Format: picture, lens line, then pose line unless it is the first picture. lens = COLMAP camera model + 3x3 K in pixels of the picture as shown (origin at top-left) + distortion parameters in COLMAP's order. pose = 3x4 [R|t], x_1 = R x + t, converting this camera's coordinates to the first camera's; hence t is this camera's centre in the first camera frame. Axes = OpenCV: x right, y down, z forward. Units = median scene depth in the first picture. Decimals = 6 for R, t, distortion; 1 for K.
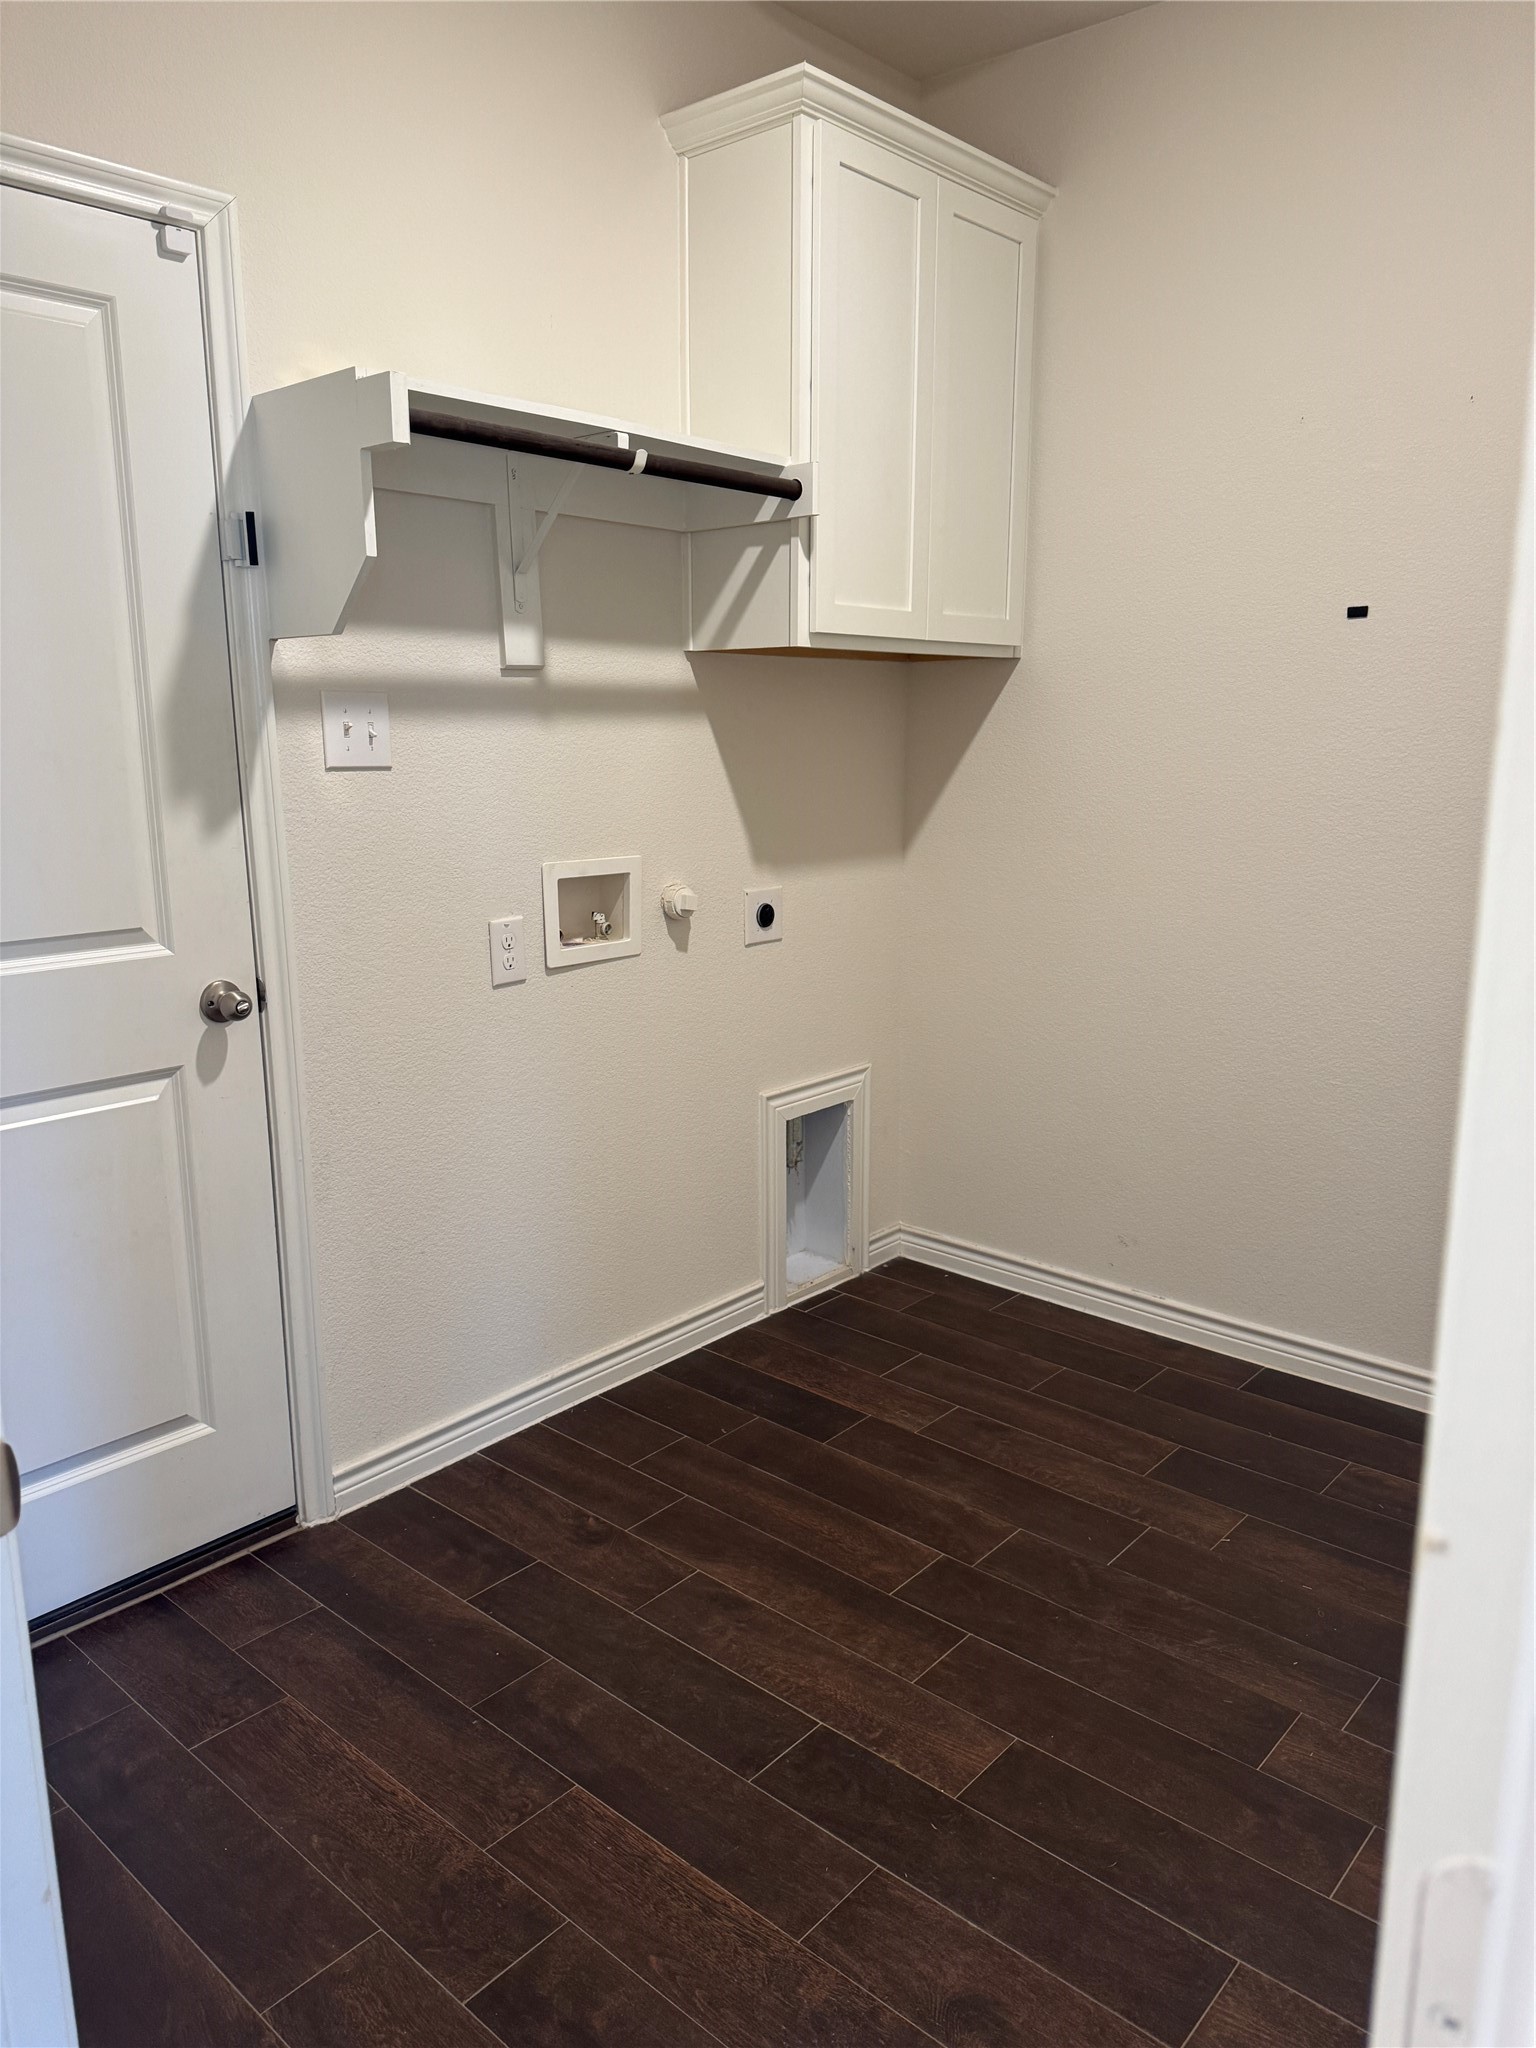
lens RADIAL K [[1381.9, 0, 759.2], [0, 1381.9, 1011.0], [0, 0, 1]] dist [0.166409, -0.297524]
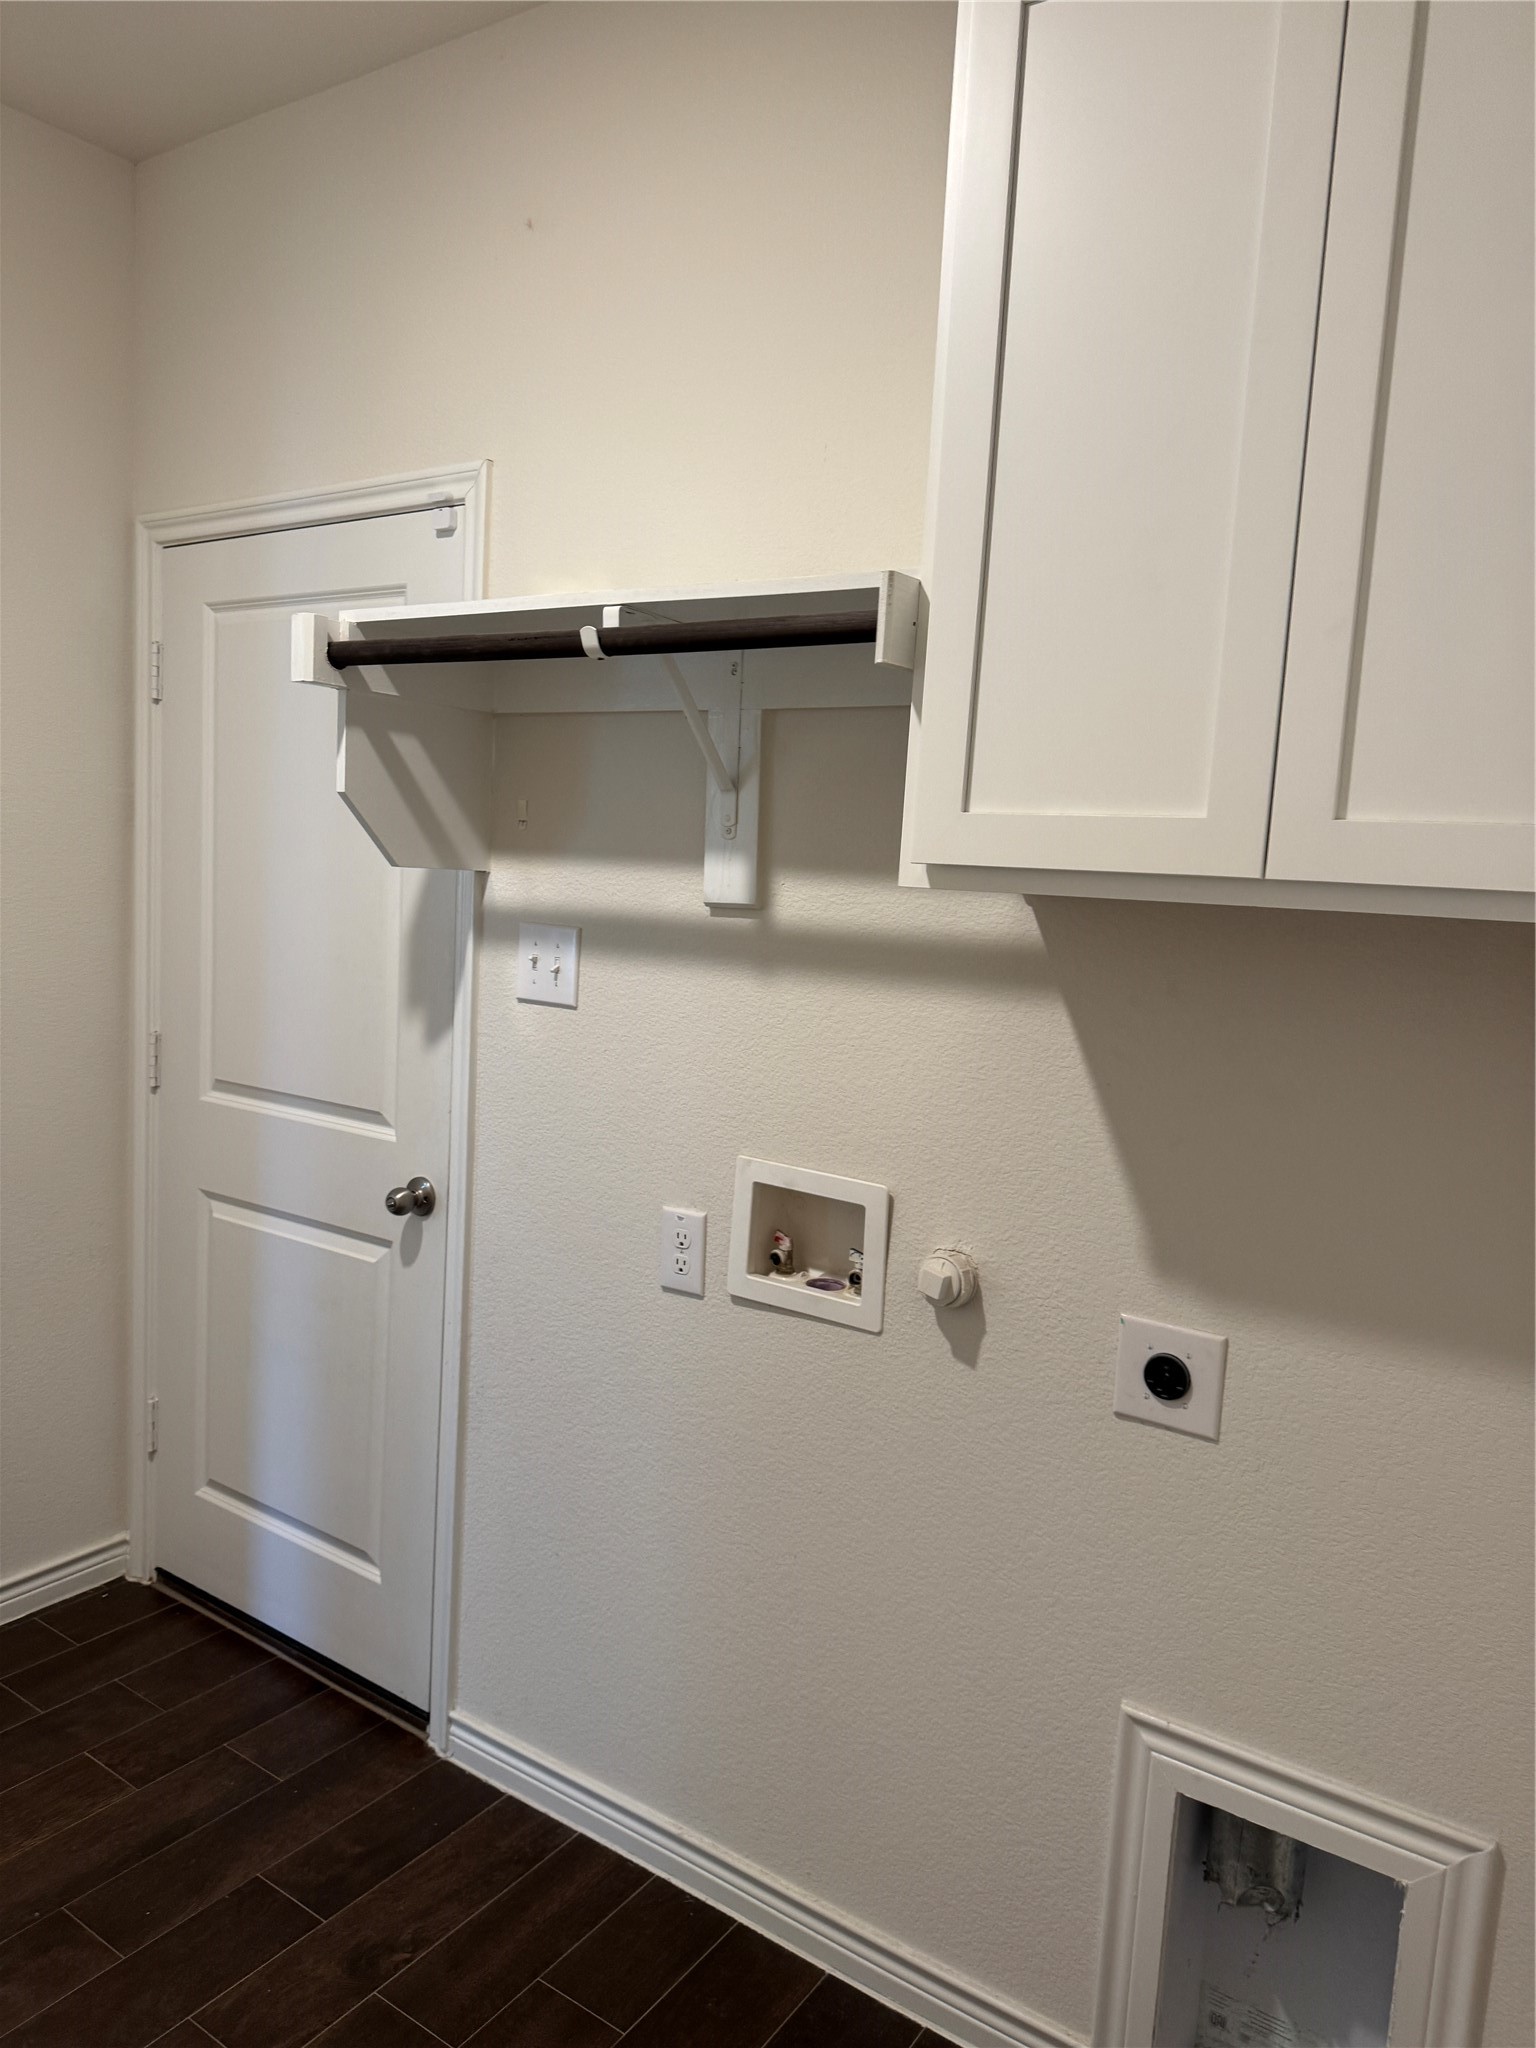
lens RADIAL K [[1414.0, 0, 755.7], [0, 1414.0, 1034.7], [0, 0, 1]] dist [0.060504, -0.065252]
pose [[0.140432, 0.117546, -0.983088, 0.658097], [-0.259725, 0.962528, 0.077986, -0.257087], [0.955417, 0.244381, 0.165699, 0.958196]]
